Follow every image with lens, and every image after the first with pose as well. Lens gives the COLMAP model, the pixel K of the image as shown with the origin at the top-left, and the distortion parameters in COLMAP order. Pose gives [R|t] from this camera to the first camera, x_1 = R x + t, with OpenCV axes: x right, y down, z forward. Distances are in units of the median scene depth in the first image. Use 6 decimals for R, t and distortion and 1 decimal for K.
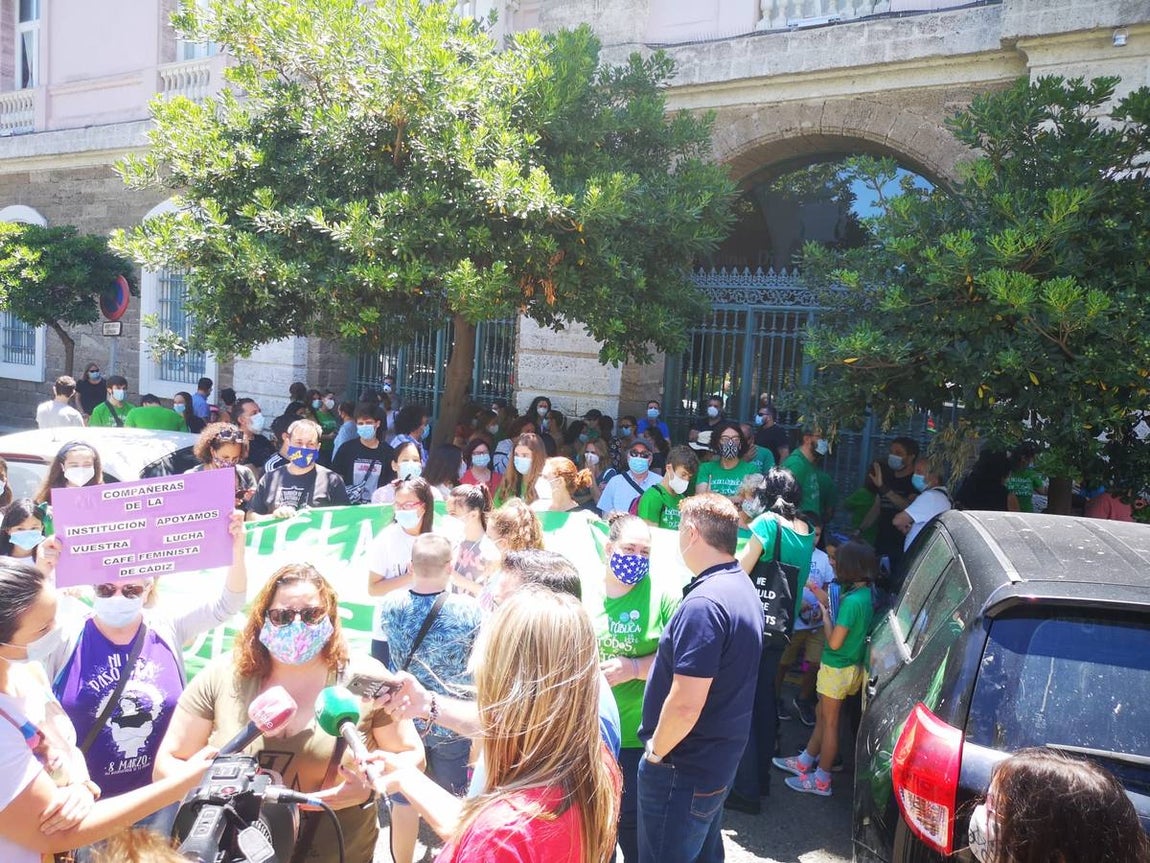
lens RADIAL K [[853.3, 0, 580.5], [0, 853.3, 432.4], [0, 0, 1]] dist [-0.035763, 0.046841]
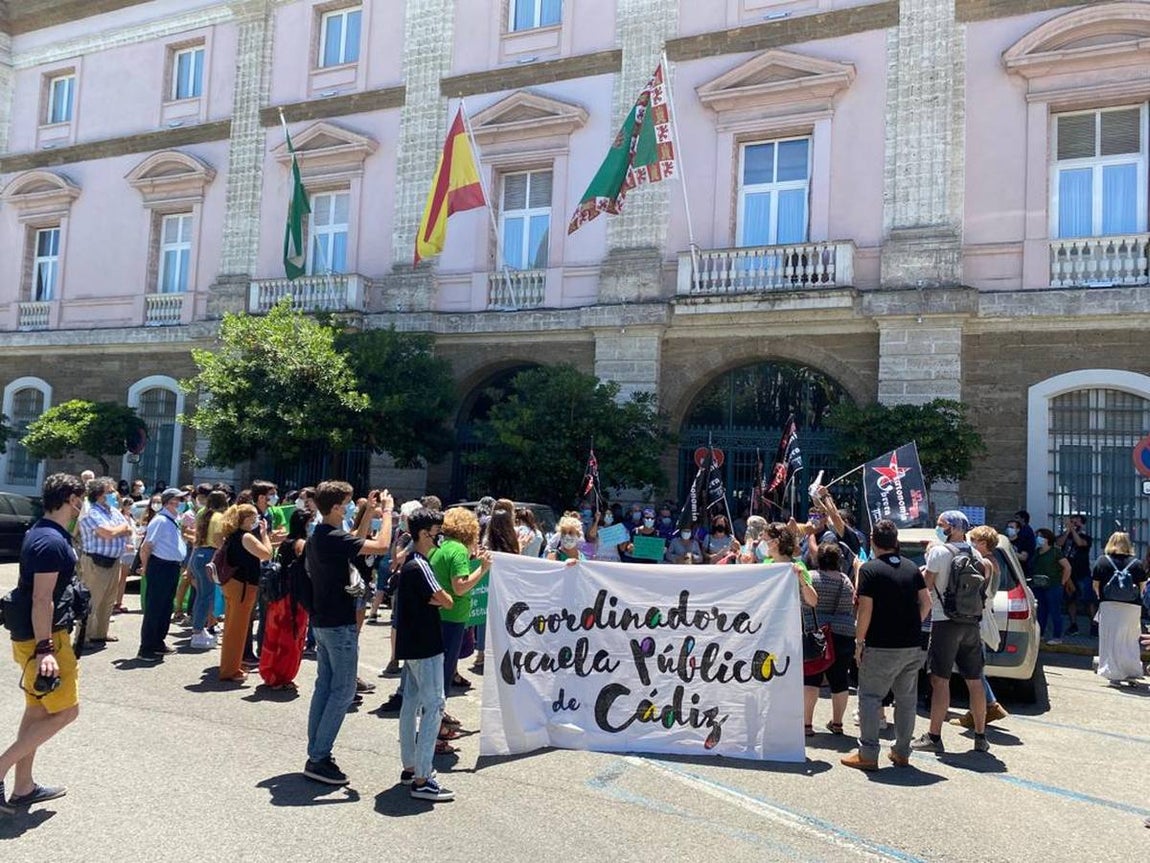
lens RADIAL K [[853.3, 0, 587.6], [0, 853.3, 440.4], [0, 0, 1]] dist [-0.035763, 0.046841]
pose [[0.990810, -0.008517, 0.134989, 0.166262], [0.027521, 0.989832, -0.139553, 0.130027], [-0.132428, 0.141986, 0.980970, -0.994174]]
